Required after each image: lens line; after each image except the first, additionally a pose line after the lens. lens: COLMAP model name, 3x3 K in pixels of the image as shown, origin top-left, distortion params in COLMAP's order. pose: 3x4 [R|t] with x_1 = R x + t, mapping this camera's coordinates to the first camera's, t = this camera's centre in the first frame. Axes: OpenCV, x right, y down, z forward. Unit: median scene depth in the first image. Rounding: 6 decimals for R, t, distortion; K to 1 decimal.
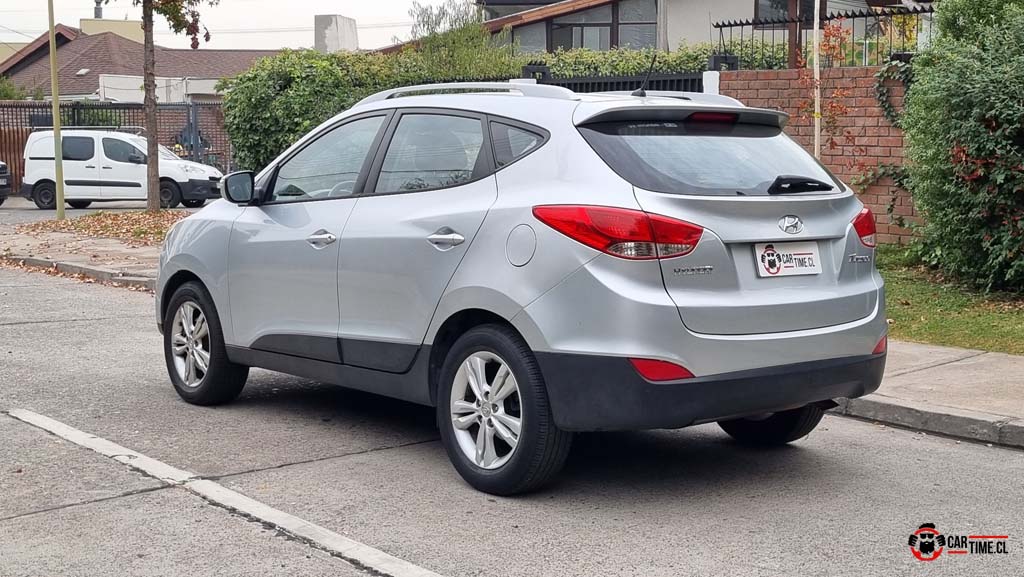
lens RADIAL K [[1389.7, 0, 521.4], [0, 1389.7, 289.7], [0, 0, 1]] dist [0.031541, -0.009151]
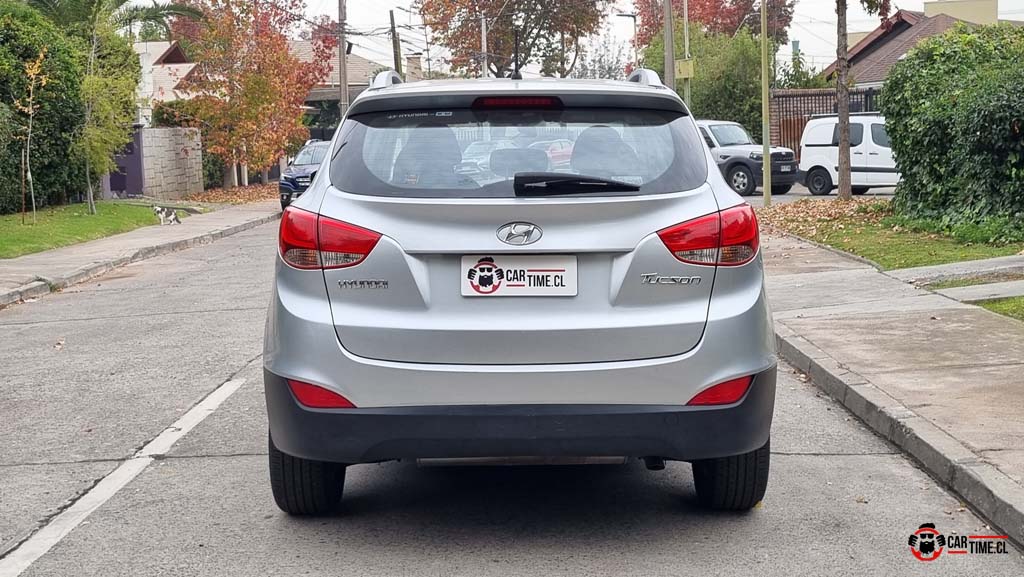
lens RADIAL K [[1389.7, 0, 521.4], [0, 1389.7, 289.7], [0, 0, 1]] dist [0.031541, -0.009151]
pose [[0.782366, 0.049329, -0.620862, 0.677817], [-0.041932, 0.998769, 0.026515, -0.034570], [0.621406, 0.005289, 0.783471, 0.355852]]
